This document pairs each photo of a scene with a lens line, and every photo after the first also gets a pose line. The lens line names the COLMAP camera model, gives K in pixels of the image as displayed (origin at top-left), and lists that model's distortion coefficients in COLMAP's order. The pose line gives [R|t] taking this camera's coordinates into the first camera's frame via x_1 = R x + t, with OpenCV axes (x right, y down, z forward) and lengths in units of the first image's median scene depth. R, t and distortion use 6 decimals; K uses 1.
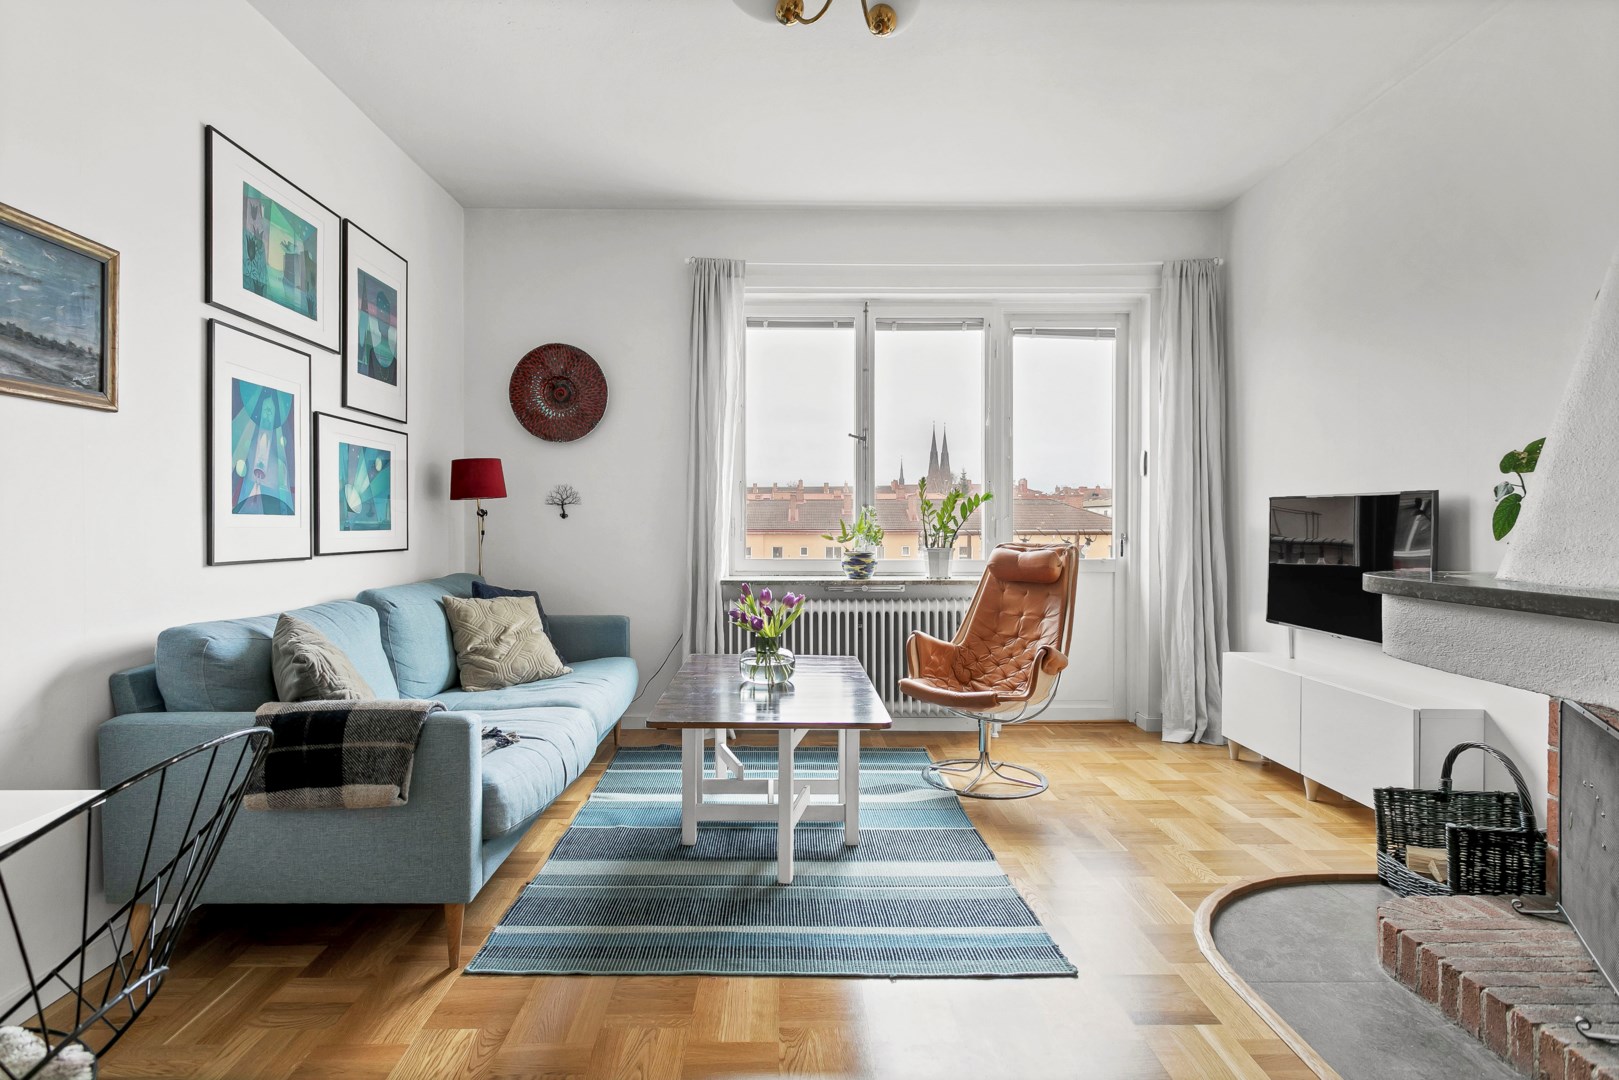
lens RADIAL K [[858.5, 0, 785.8], [0, 858.5, 533.3], [0, 0, 1]] dist [-0.004319, 0.003120]
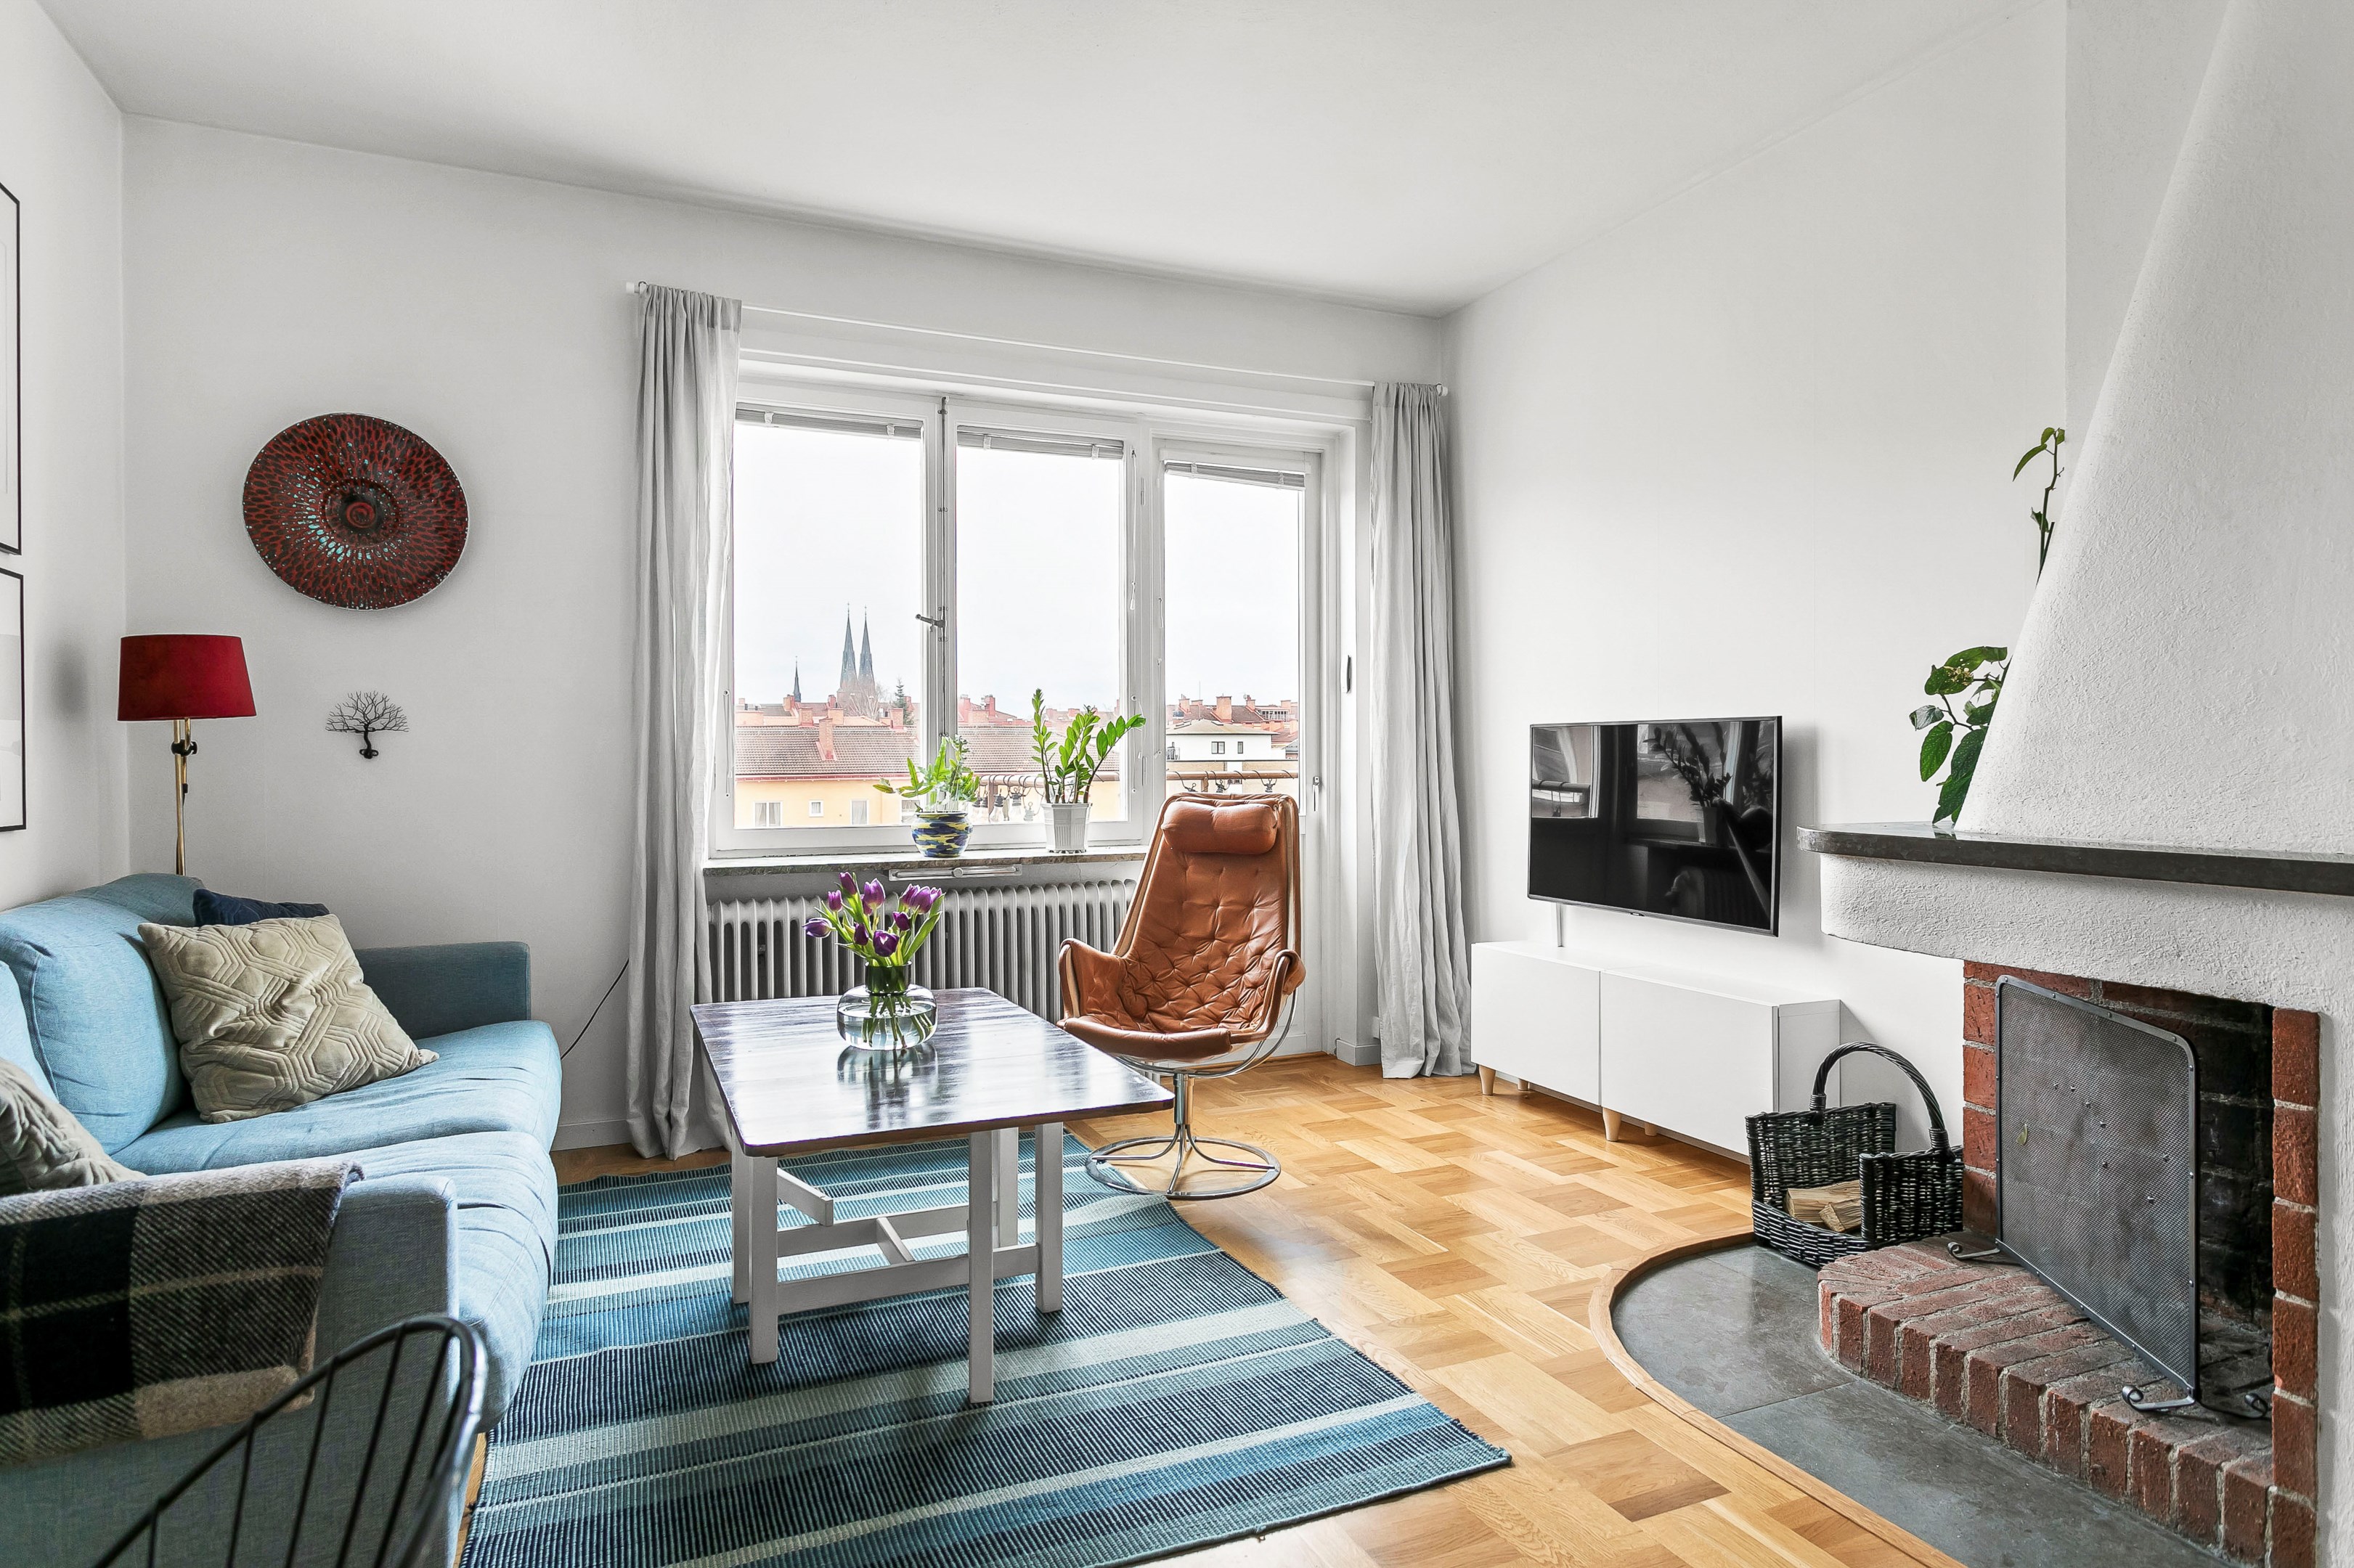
lens RADIAL K [[1332.9, 0, 1183.4], [0, 1332.9, 770.4], [0, 0, 1]] dist [0.001560, 0.002215]
pose [[0.918191, -0.008285, 0.396052, -0.155725], [0.010706, 0.999935, -0.003903, -0.002354], [-0.395994, 0.007823, 0.918220, 0.095168]]
